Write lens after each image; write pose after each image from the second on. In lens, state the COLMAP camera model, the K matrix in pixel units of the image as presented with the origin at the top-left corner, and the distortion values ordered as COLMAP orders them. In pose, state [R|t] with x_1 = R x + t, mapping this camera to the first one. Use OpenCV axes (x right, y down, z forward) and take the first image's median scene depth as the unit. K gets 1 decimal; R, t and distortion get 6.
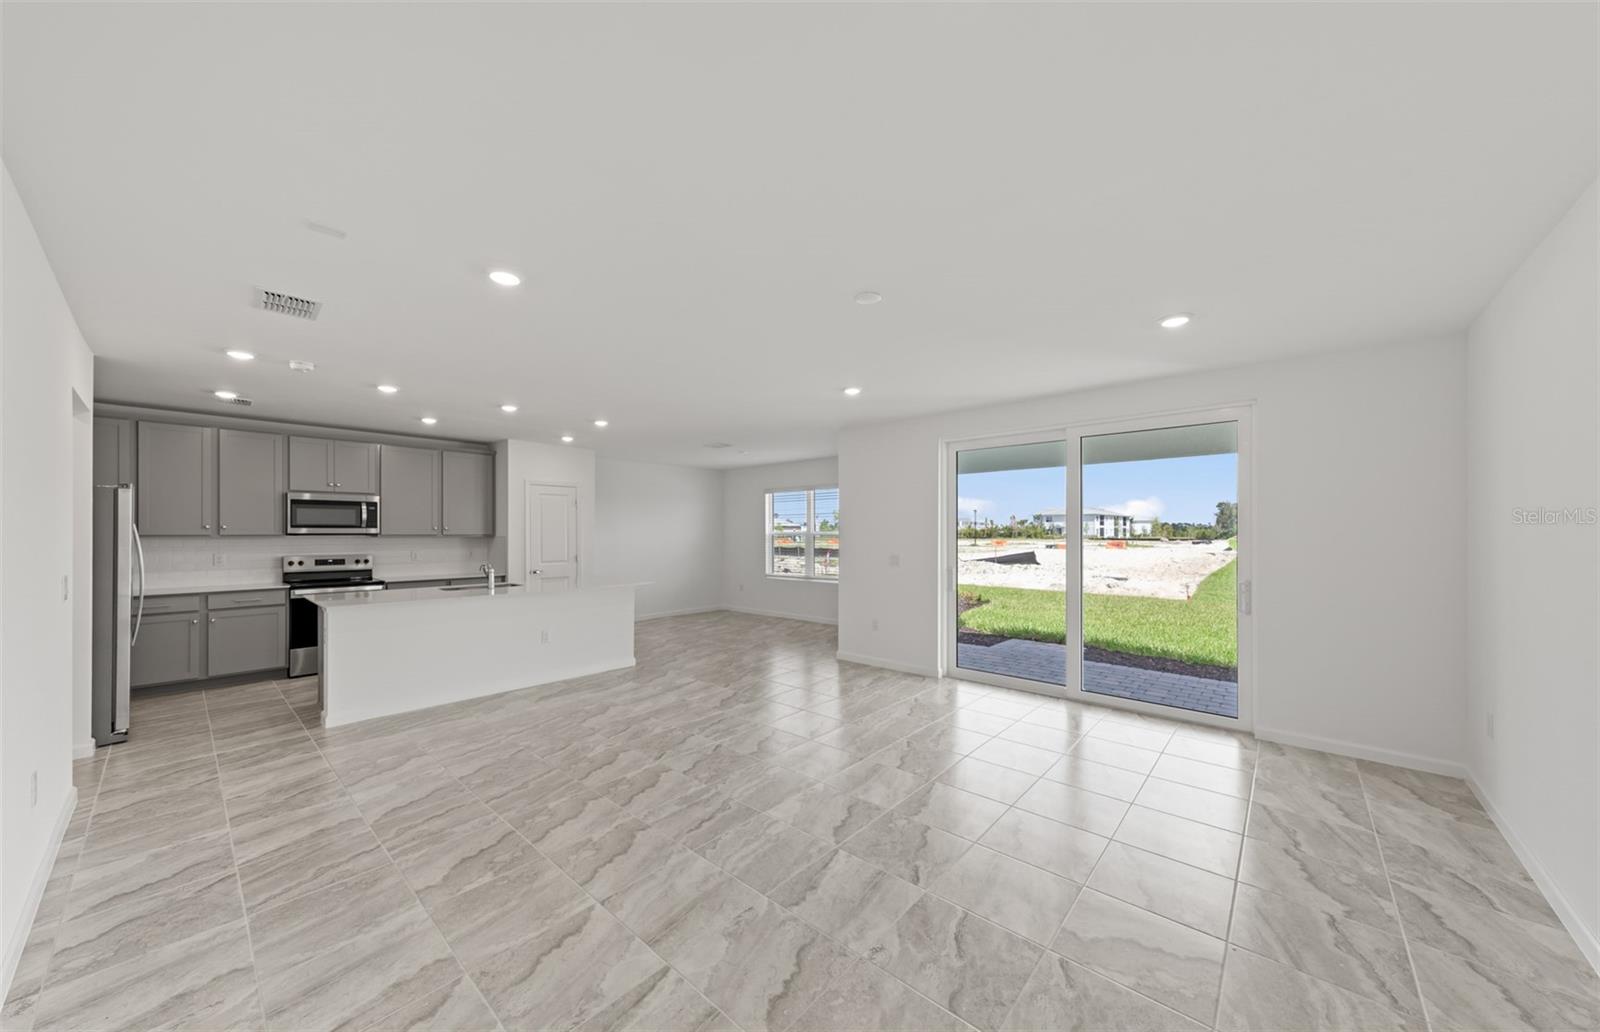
lens RADIAL K [[555.9, 0, 789.0], [0, 555.9, 525.0], [0, 0, 1]] dist [0.005882, -0.000744]
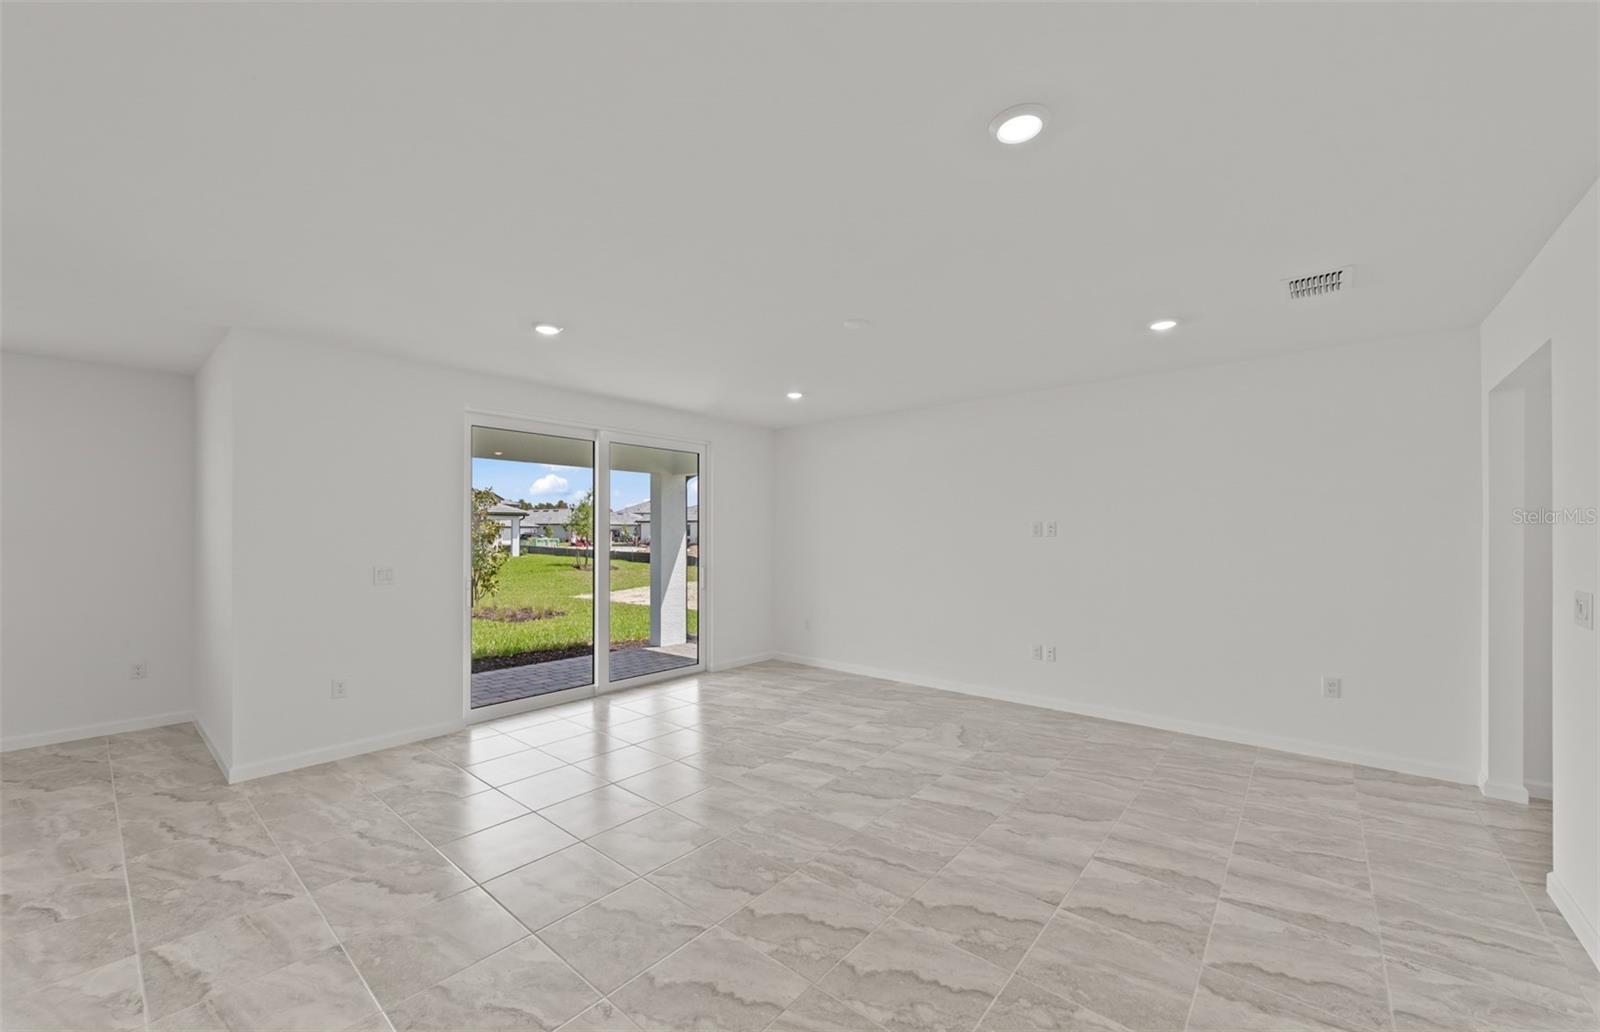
lens RADIAL K [[609.3, 0, 792.6], [0, 609.3, 533.5], [0, 0, 1]] dist [0.003854, -0.001251]
pose [[-0.031742, -0.000733, 0.999496, -0.784594], [-0.015204, 0.999884, 0.000251, 0.011650], [-0.999380, -0.015188, -0.031749, 0.843815]]
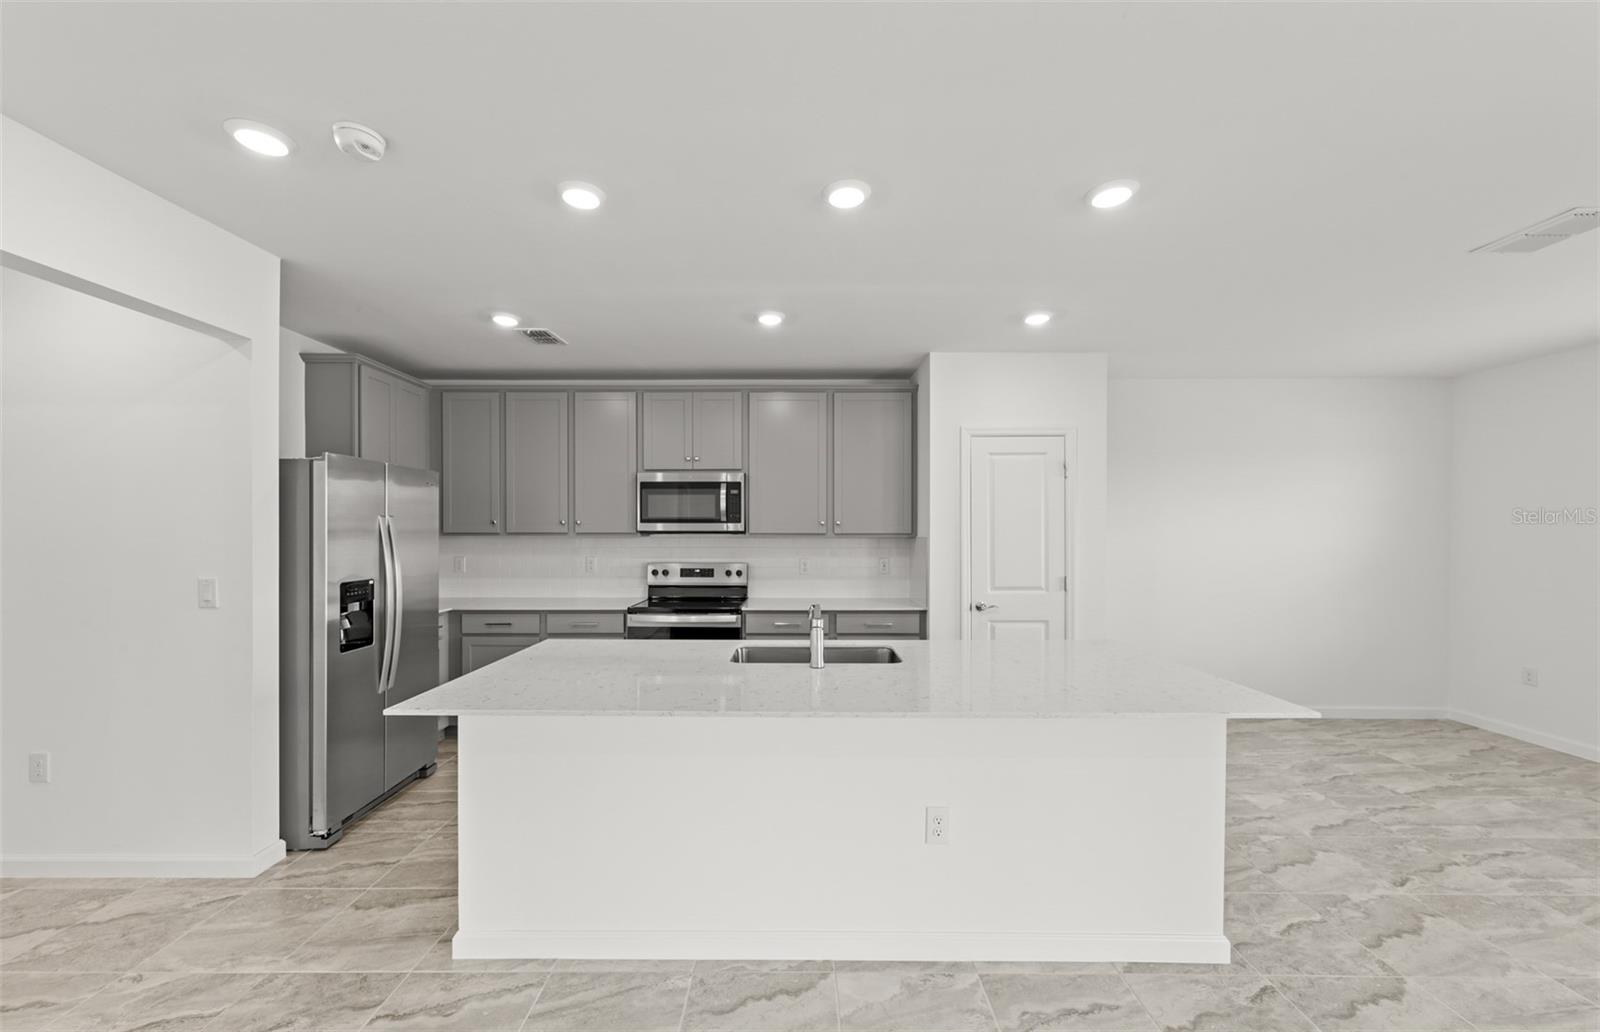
lens RADIAL K [[609.3, 0, 793.3], [0, 609.3, 535.7], [0, 0, 1]] dist [0.003854, -0.001251]
pose [[0.671550, 0.006775, -0.740928, -0.293430], [0.008462, 0.999823, 0.016812, 0.014569], [0.740911, -0.017560, 0.671374, 0.928512]]
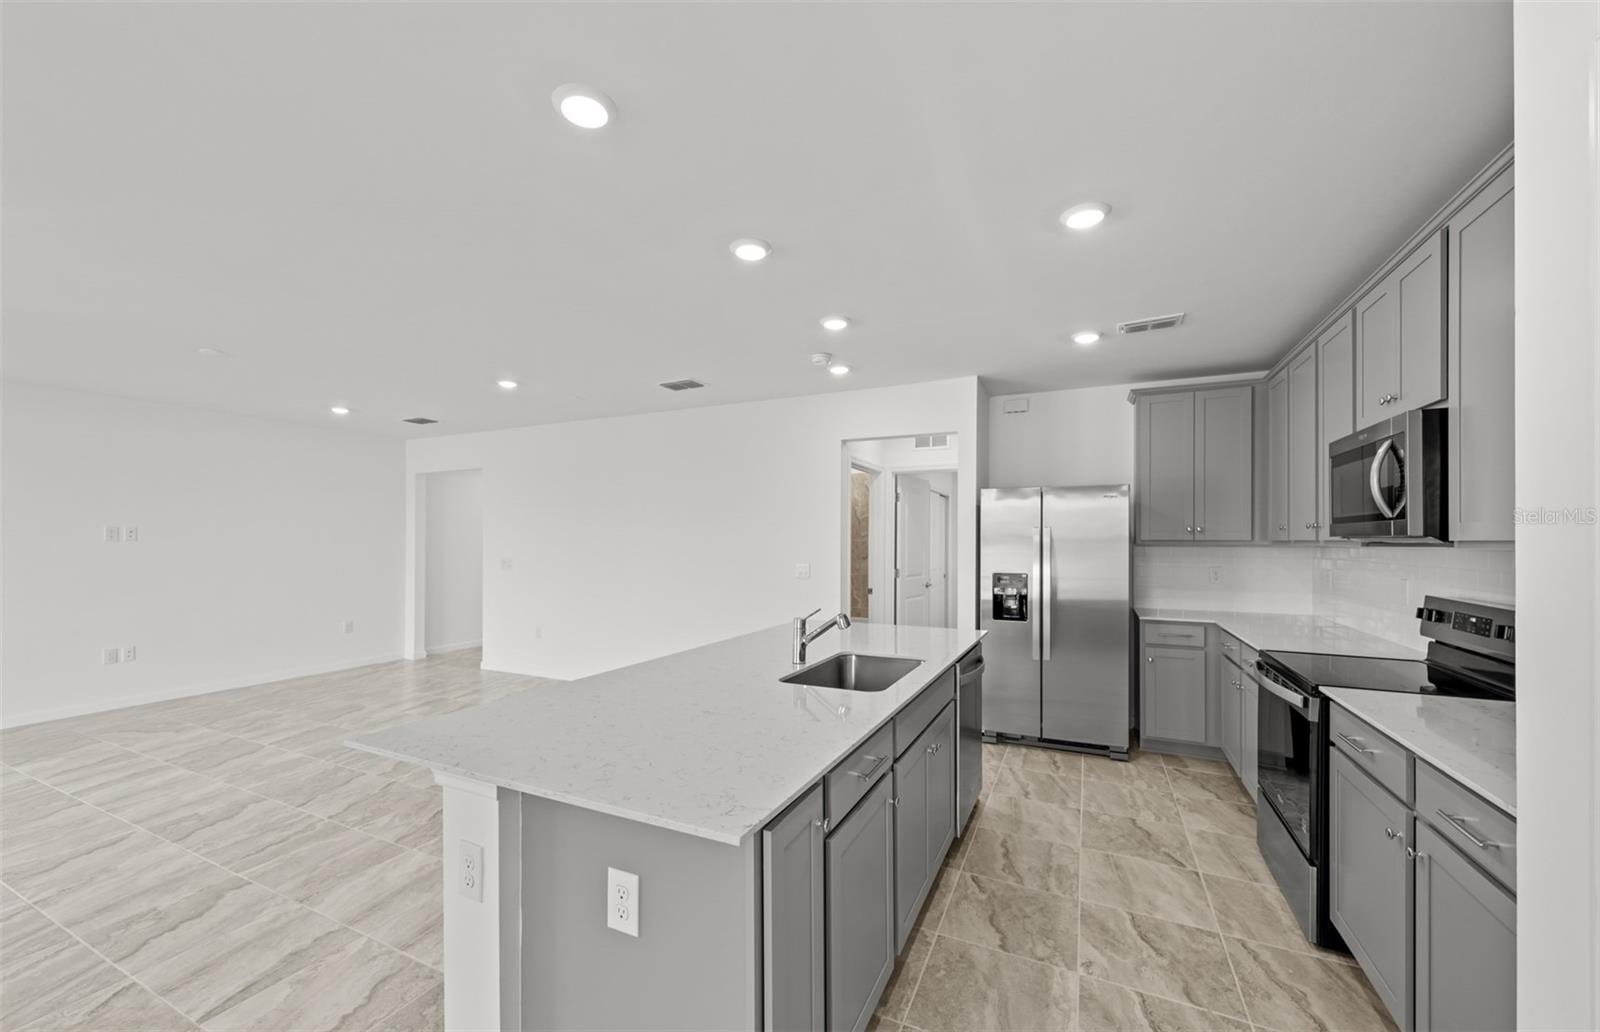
lens RADIAL K [[609.3, 0, 790.1], [0, 609.3, 540.9], [0, 0, 1]] dist [0.003854, -0.001251]
pose [[-0.958526, -0.001340, -0.285001, -0.524988], [0.002844, 0.999894, -0.014264, 0.033088], [0.284990, -0.014483, -0.958421, 1.960697]]
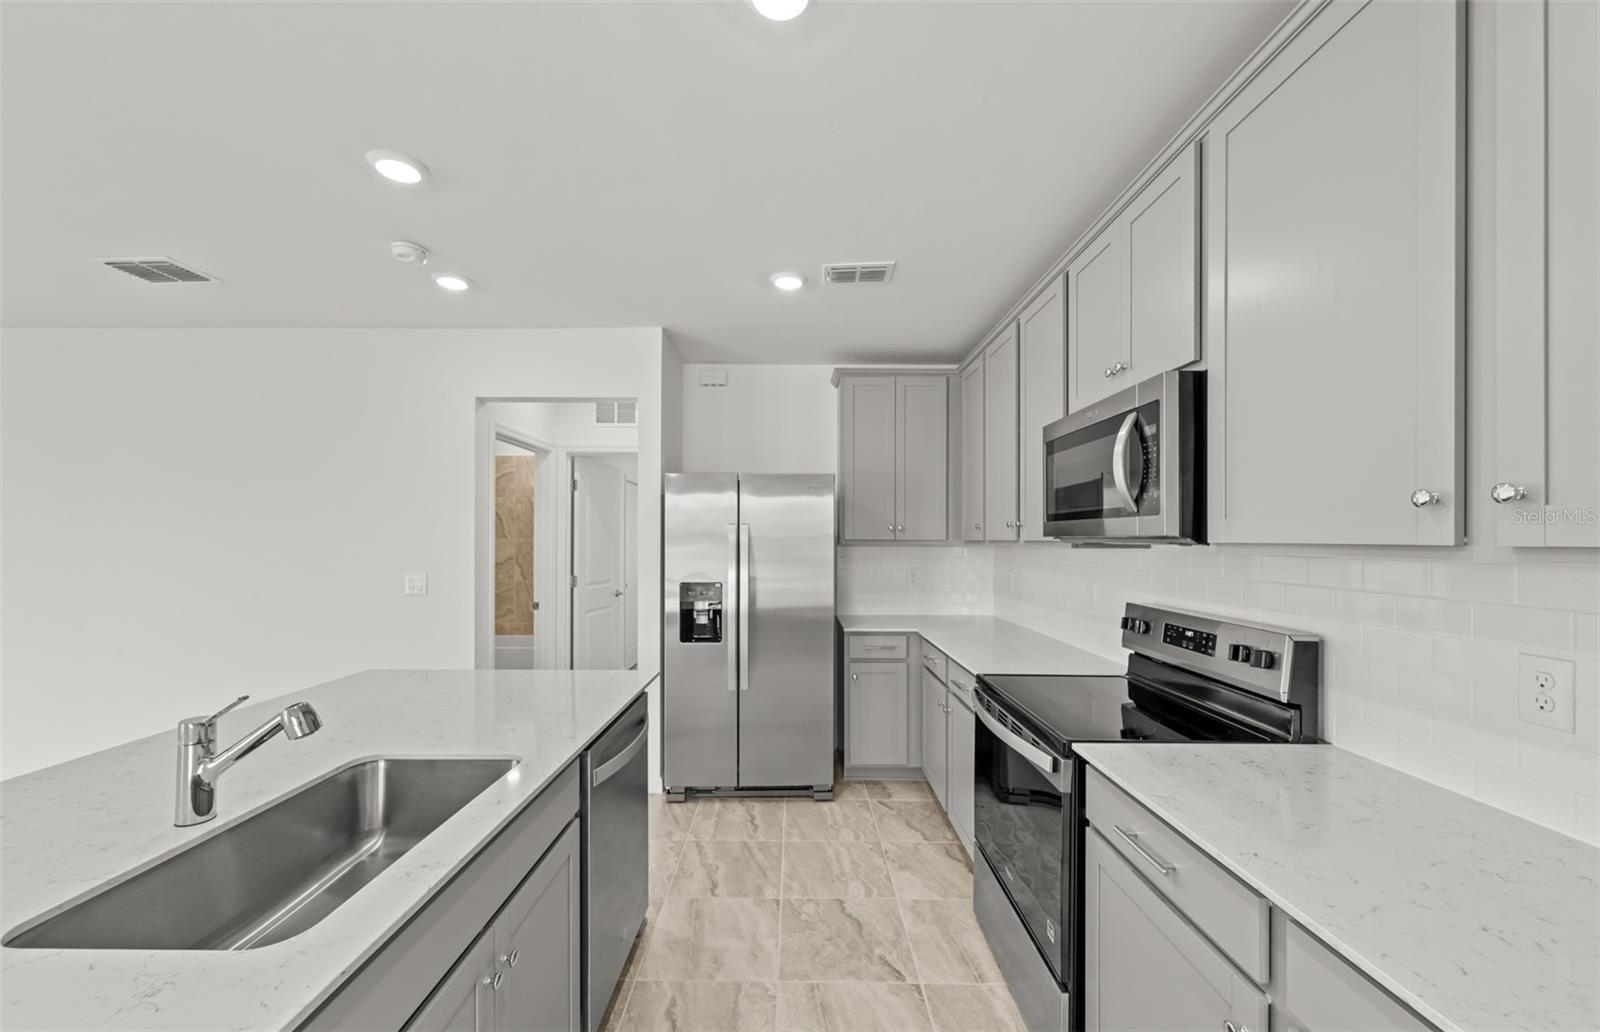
lens RADIAL K [[609.3, 0, 790.6], [0, 609.3, 541.5], [0, 0, 1]] dist [0.003854, -0.001251]
pose [[-0.739628, 0.001626, -0.673014, -0.730618], [0.008859, 0.999934, -0.007320, 0.027093], [0.672958, -0.011376, -0.739594, 1.744230]]
